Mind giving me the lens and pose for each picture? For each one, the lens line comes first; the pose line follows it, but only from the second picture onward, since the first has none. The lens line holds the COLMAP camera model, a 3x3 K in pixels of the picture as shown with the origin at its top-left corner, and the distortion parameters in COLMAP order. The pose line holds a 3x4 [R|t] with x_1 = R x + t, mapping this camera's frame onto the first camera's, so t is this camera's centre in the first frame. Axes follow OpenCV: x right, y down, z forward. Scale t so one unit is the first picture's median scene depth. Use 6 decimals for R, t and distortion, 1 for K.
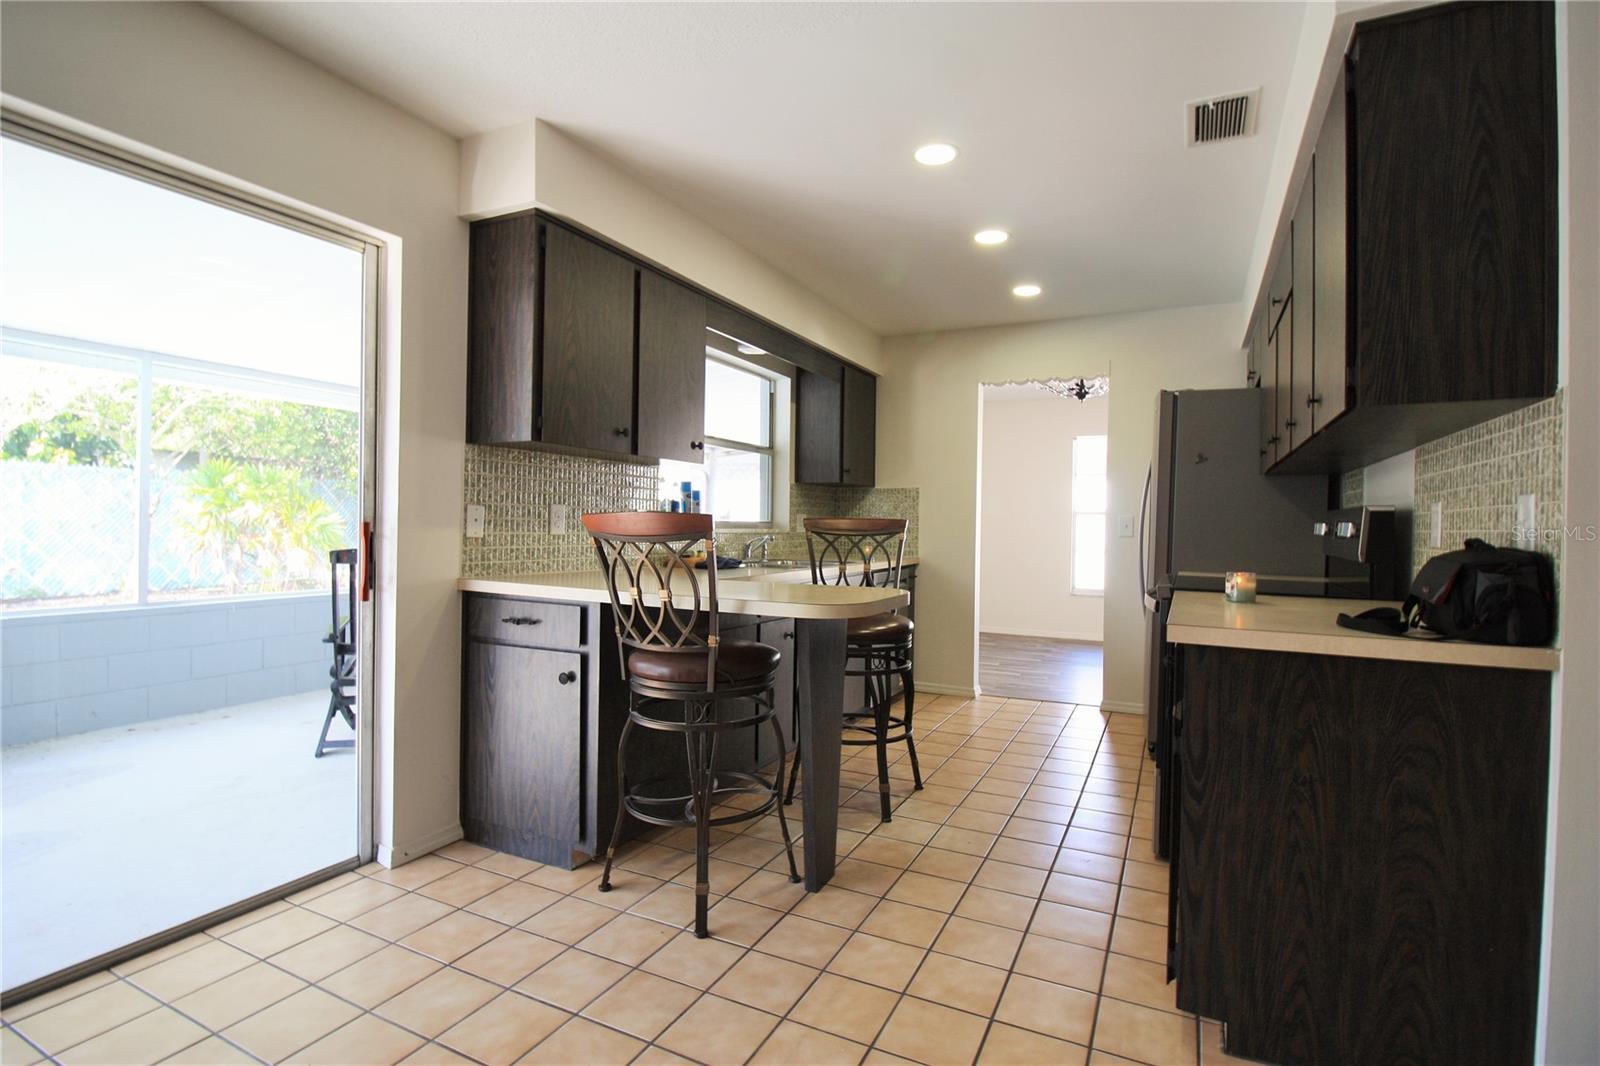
lens RADIAL K [[757.6, 0, 805.9], [0, 757.6, 532.8], [0, 0, 1]] dist [0.000118, -0.013219]
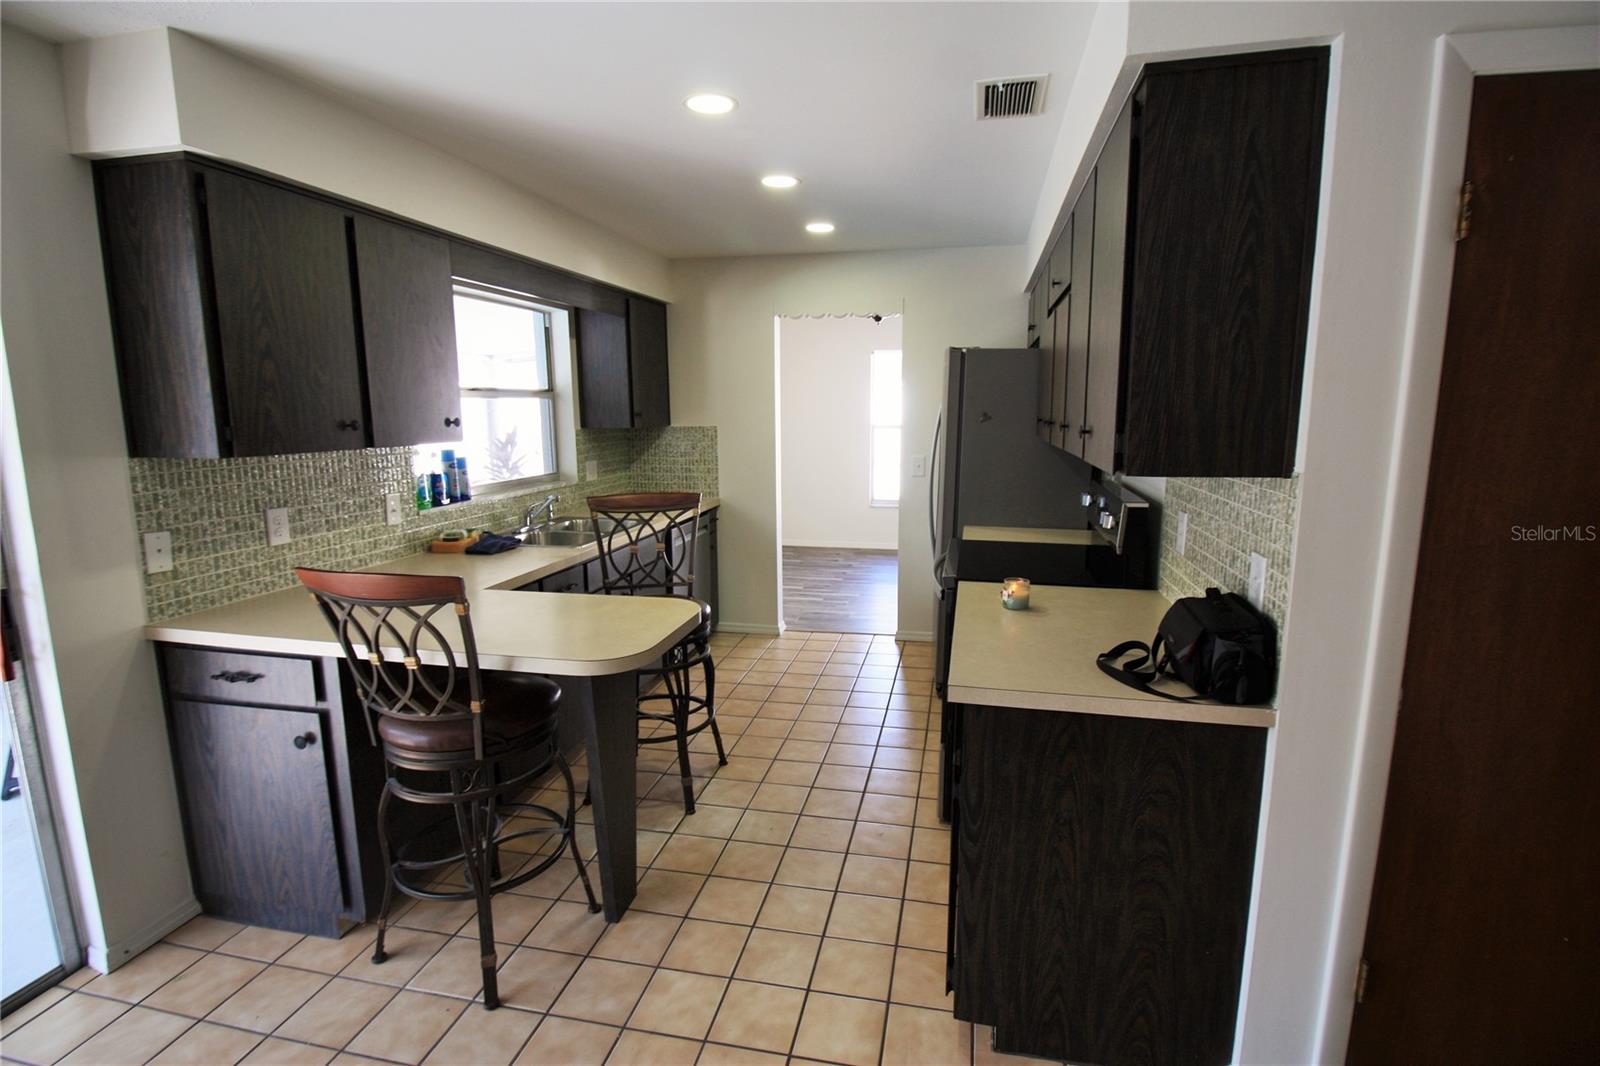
lens RADIAL K [[757.6, 0, 805.9], [0, 757.6, 532.8], [0, 0, 1]] dist [0.000118, -0.013219]
pose [[0.968882, -0.059992, 0.240142, 0.042456], [0.021403, 0.986856, 0.160180, -0.161790], [-0.246595, -0.150056, 0.957431, 0.074247]]
